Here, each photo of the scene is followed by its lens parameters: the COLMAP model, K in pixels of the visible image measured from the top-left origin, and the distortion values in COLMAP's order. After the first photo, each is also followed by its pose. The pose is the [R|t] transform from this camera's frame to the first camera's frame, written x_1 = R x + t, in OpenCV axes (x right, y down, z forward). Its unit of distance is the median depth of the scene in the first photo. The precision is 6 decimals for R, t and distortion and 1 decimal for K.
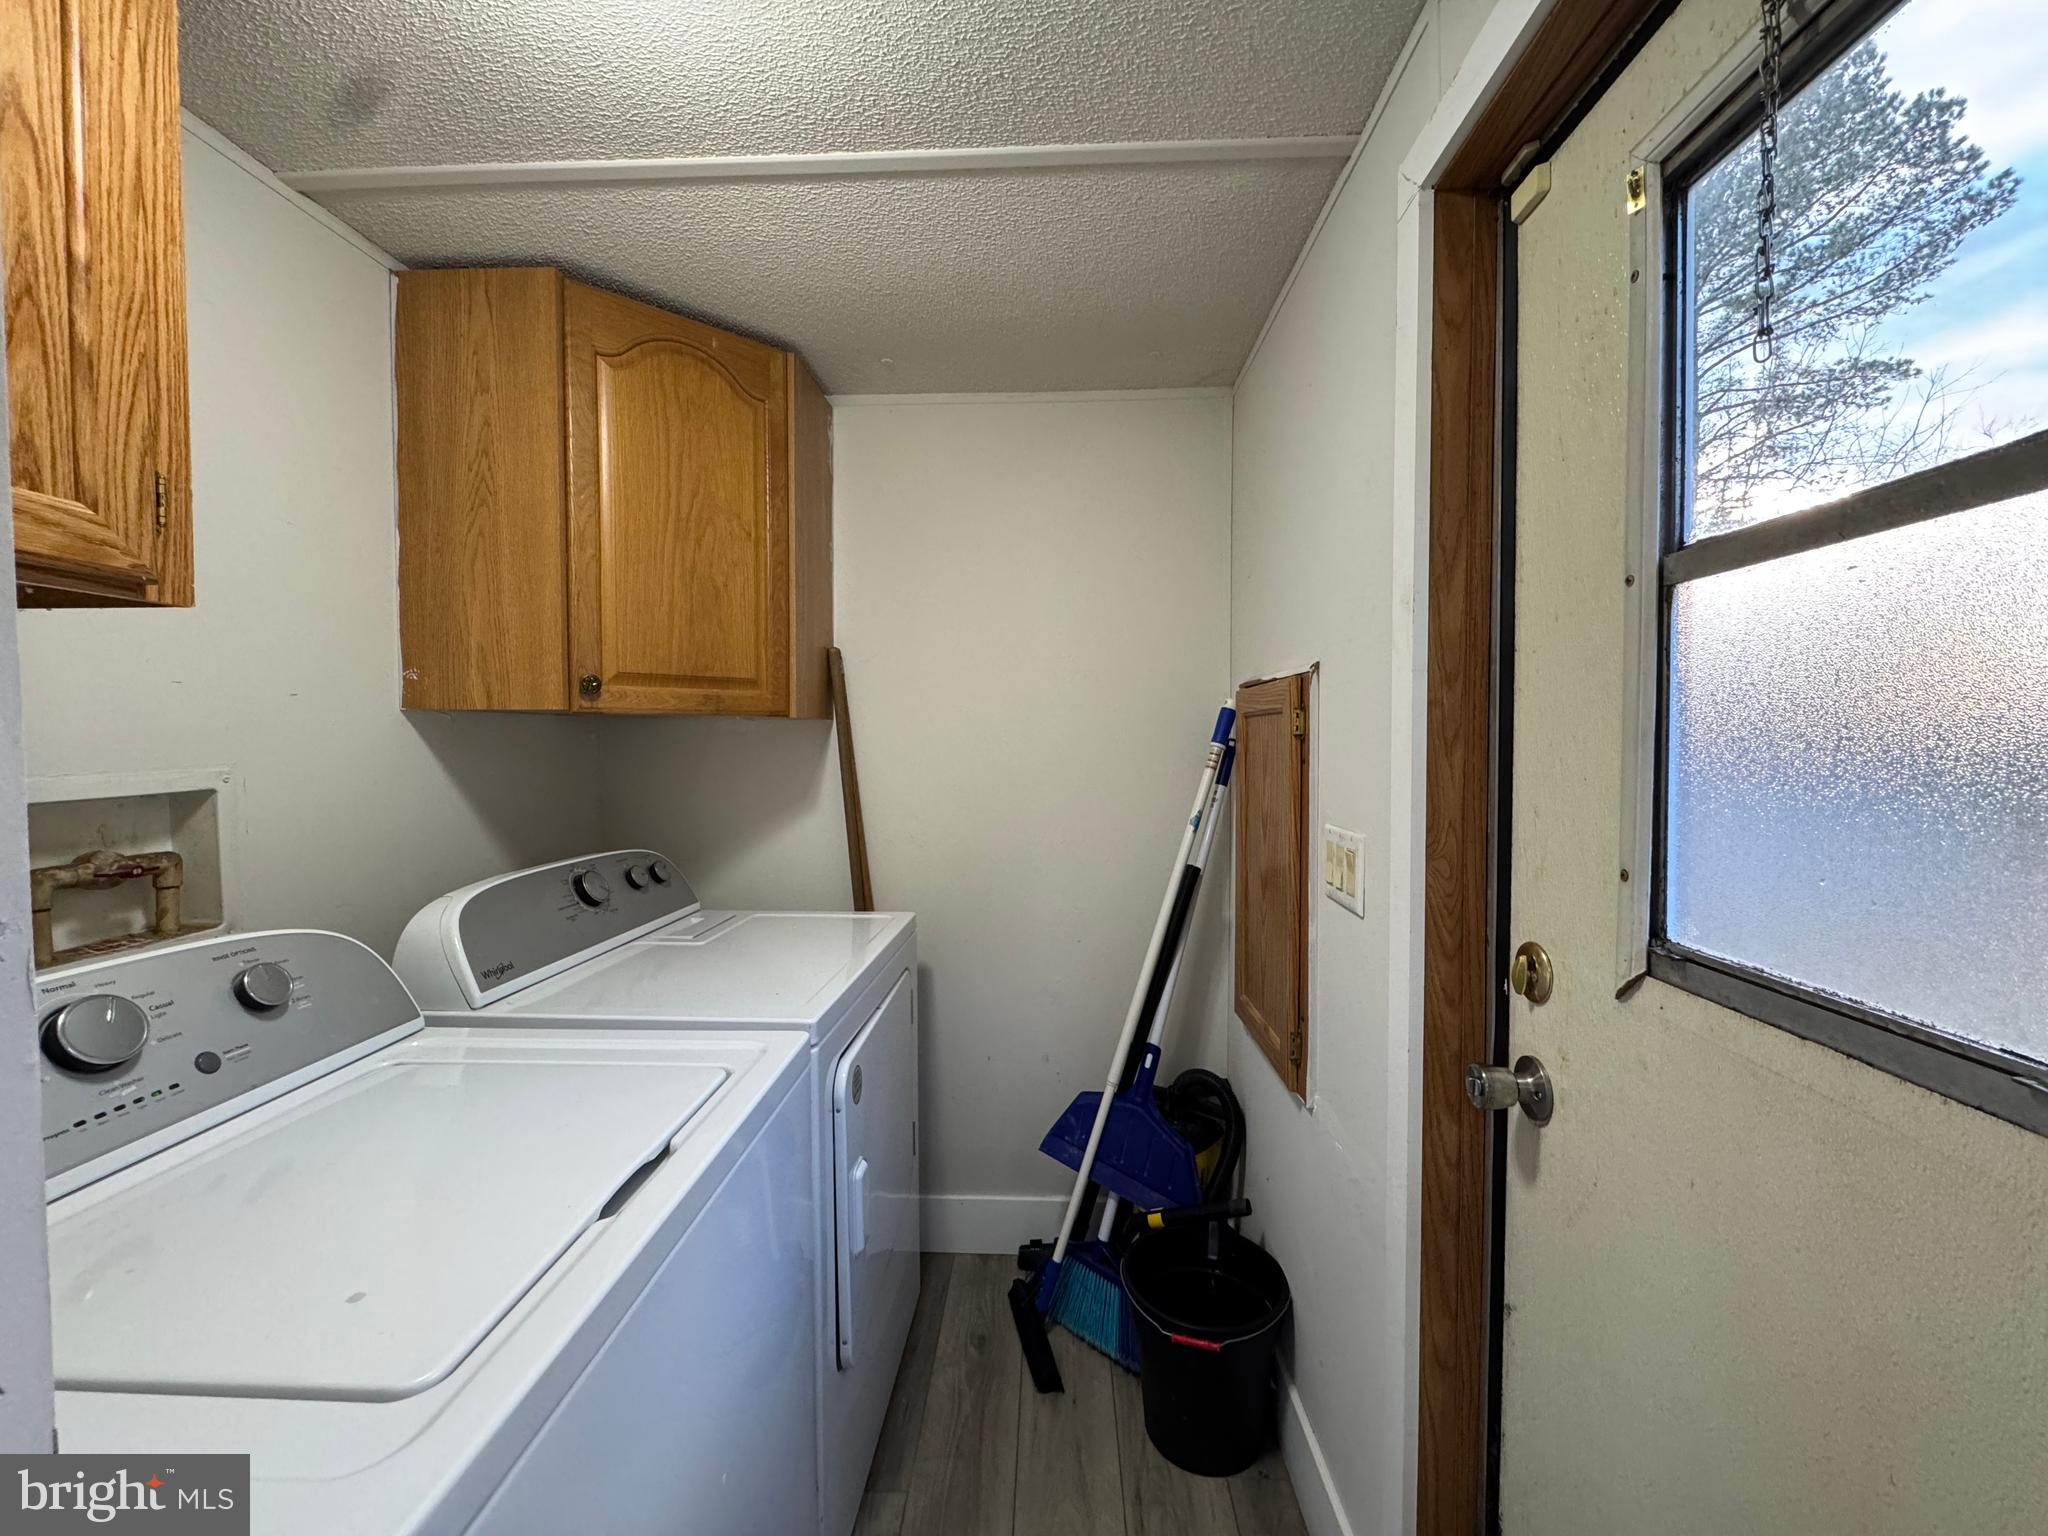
lens RADIAL K [[813.5, 0, 1021.9], [0, 813.5, 764.1], [0, 0, 1]] dist [-0.003501, 0.000321]
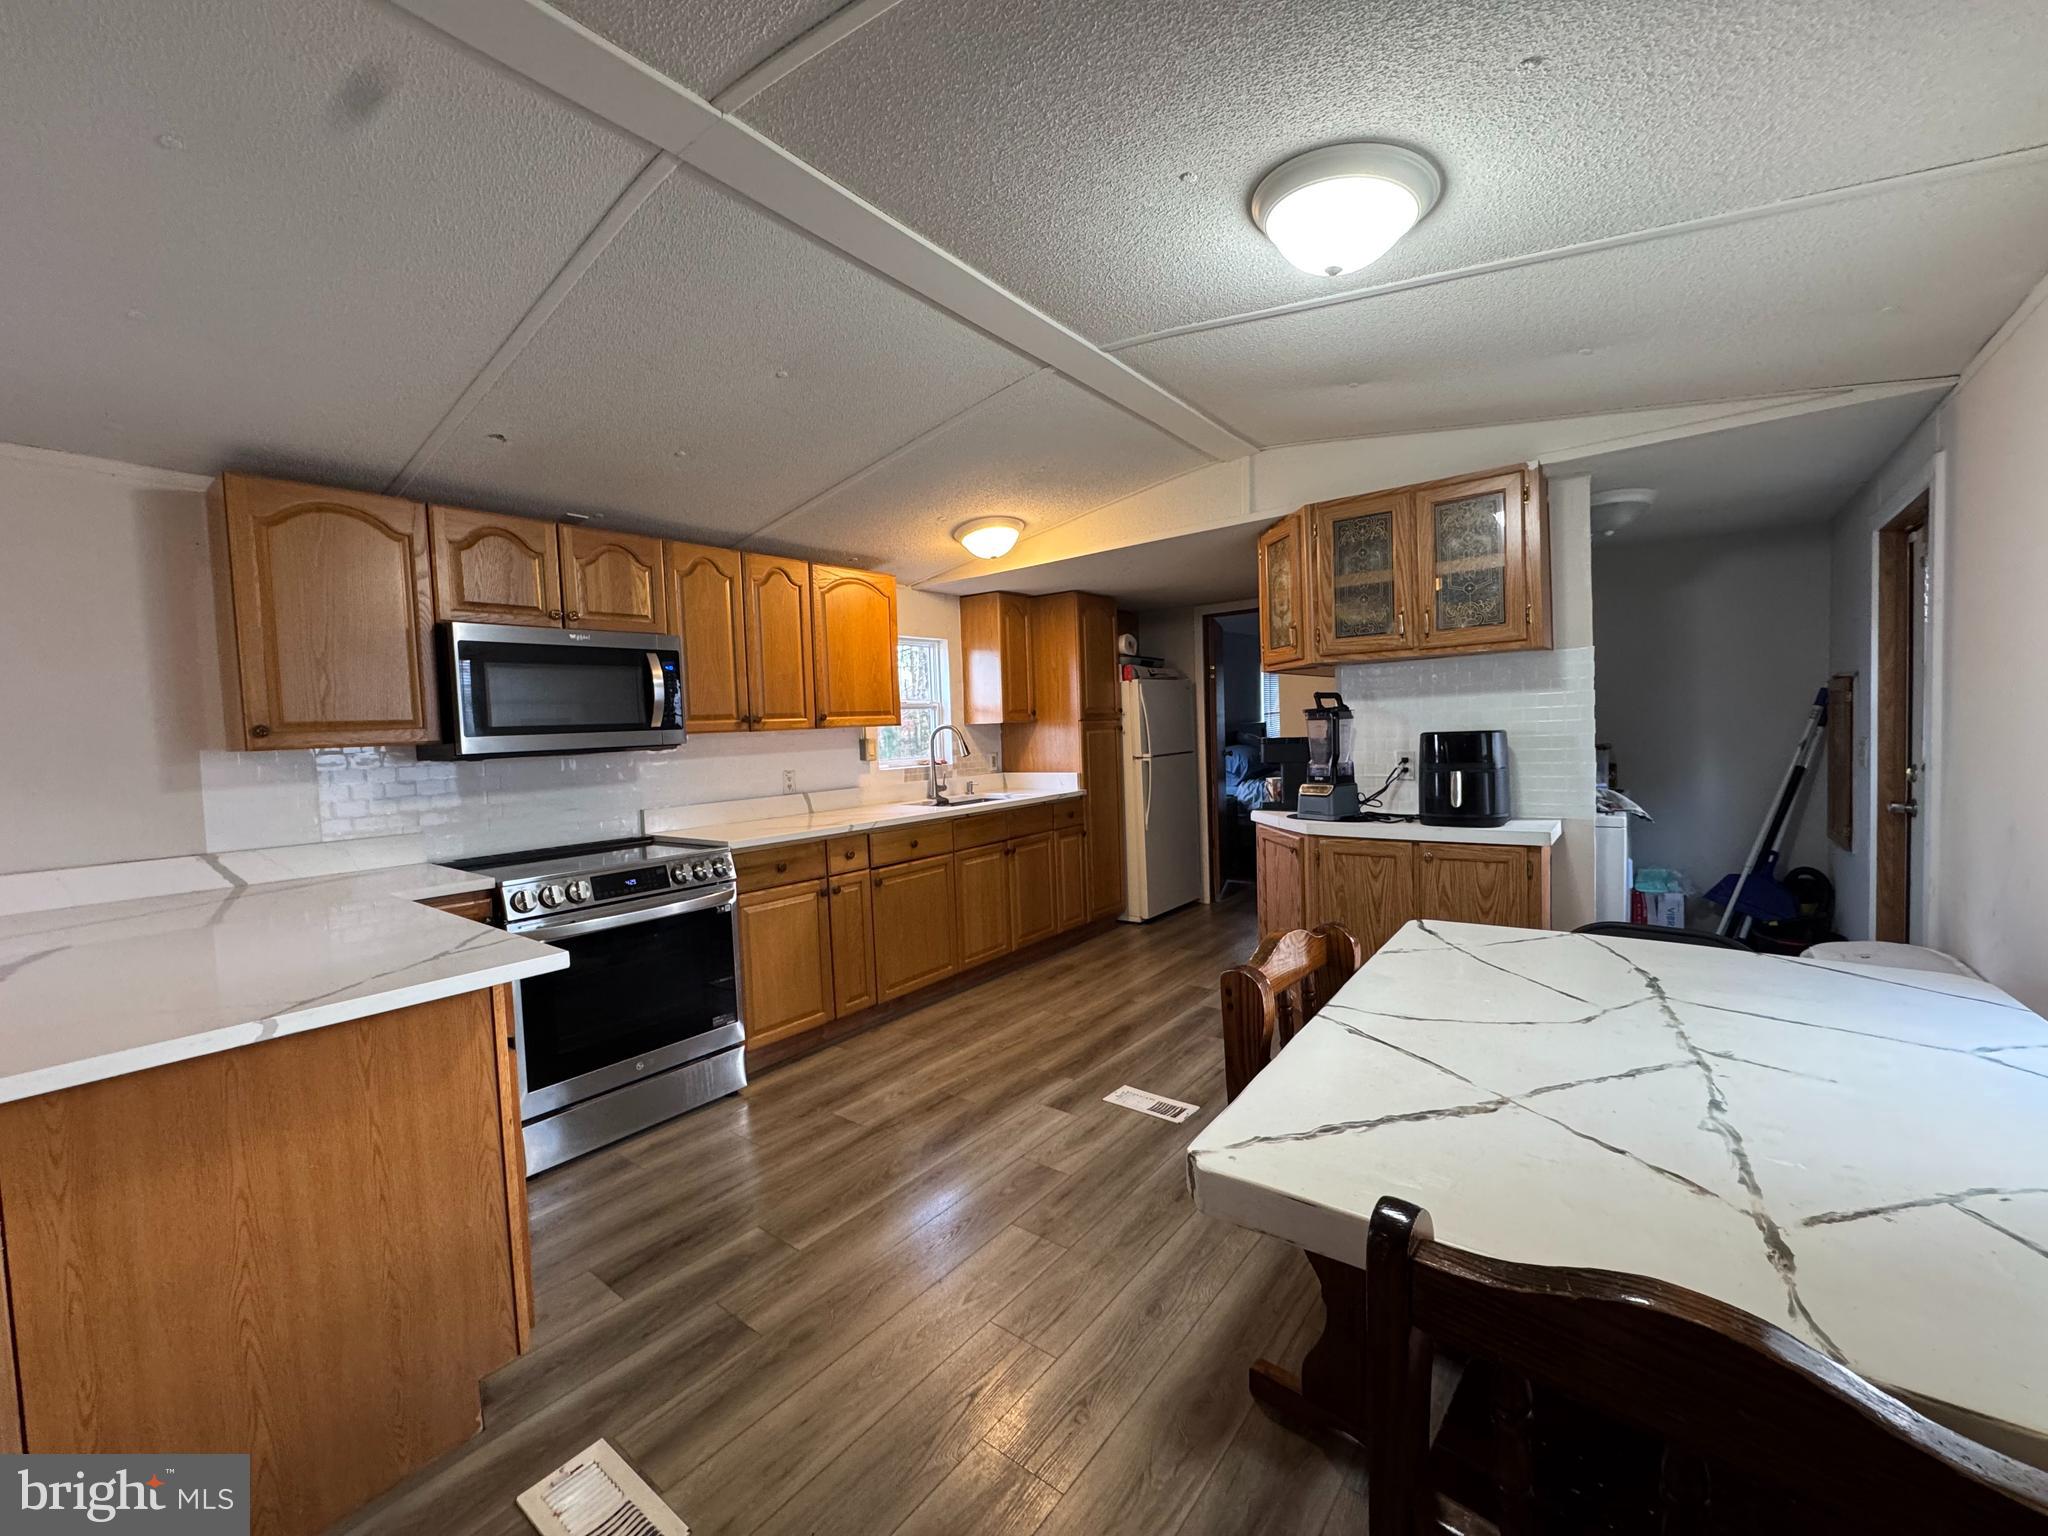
lens RADIAL K [[813.5, 0, 1021.9], [0, 813.5, 764.1], [0, 0, 1]] dist [-0.003501, 0.000321]
pose [[0.808971, -0.002132, -0.587844, -0.223838], [0.018688, 0.999581, 0.022092, 0.048361], [0.587551, -0.028858, 0.808672, -2.301496]]
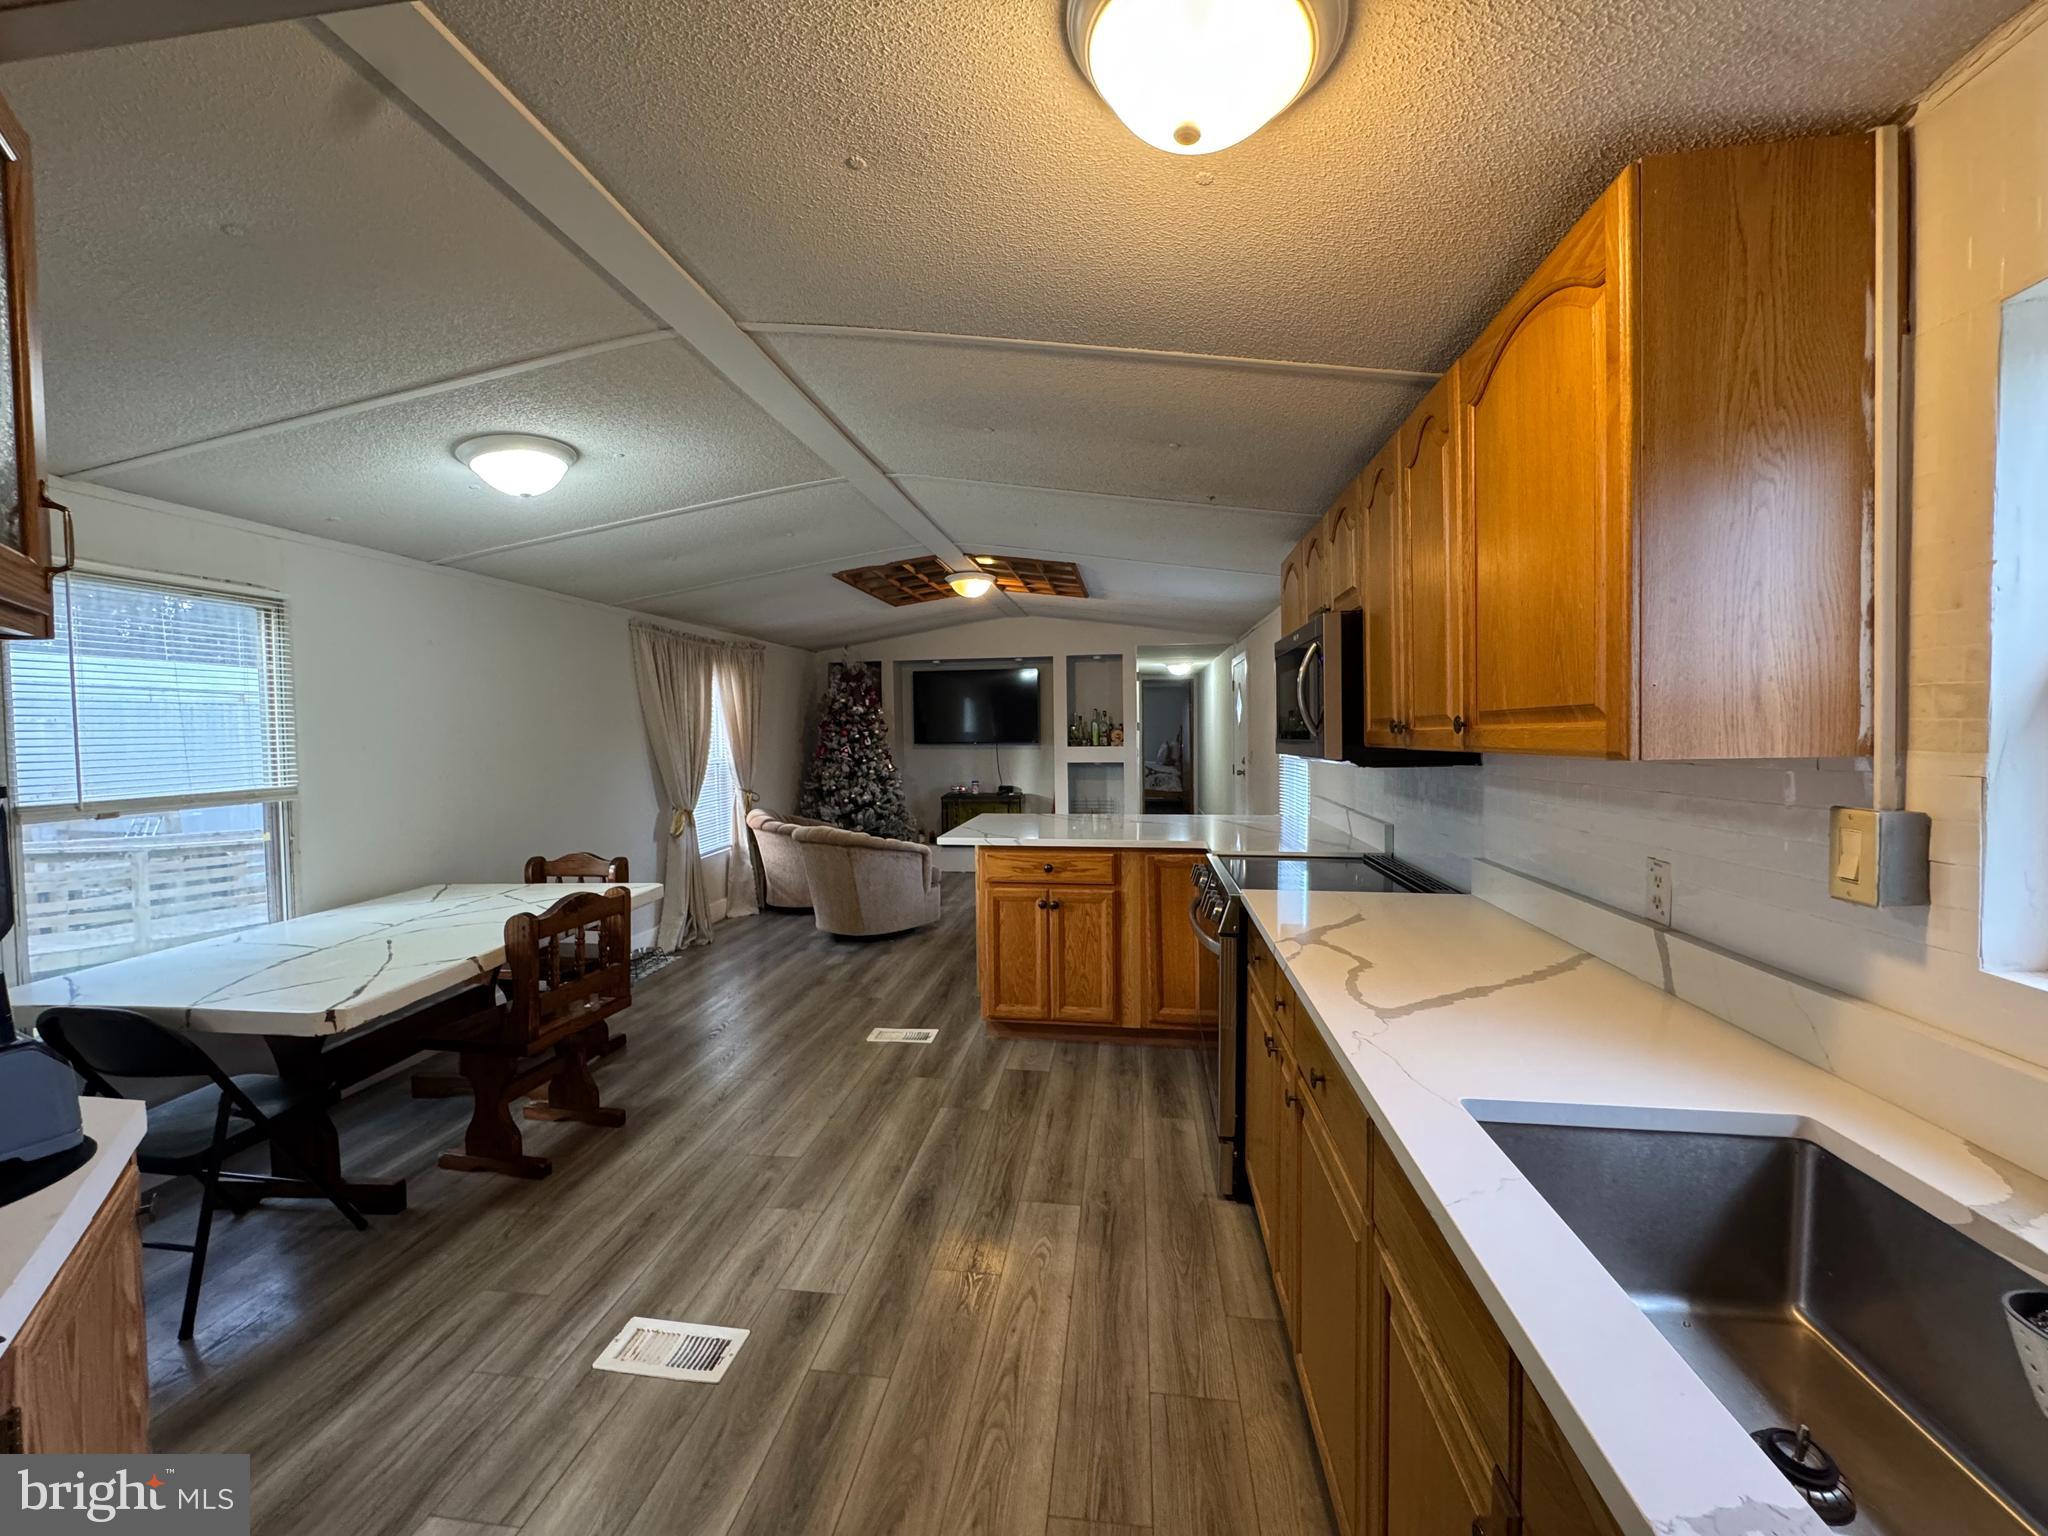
lens RADIAL K [[813.5, 0, 1021.9], [0, 813.5, 764.1], [0, 0, 1]] dist [-0.003501, 0.000321]
pose [[-0.995395, 0.008799, 0.095455, -1.792908], [0.015684, 0.997309, 0.071619, -0.090746], [-0.094568, 0.072787, -0.992854, 0.571980]]
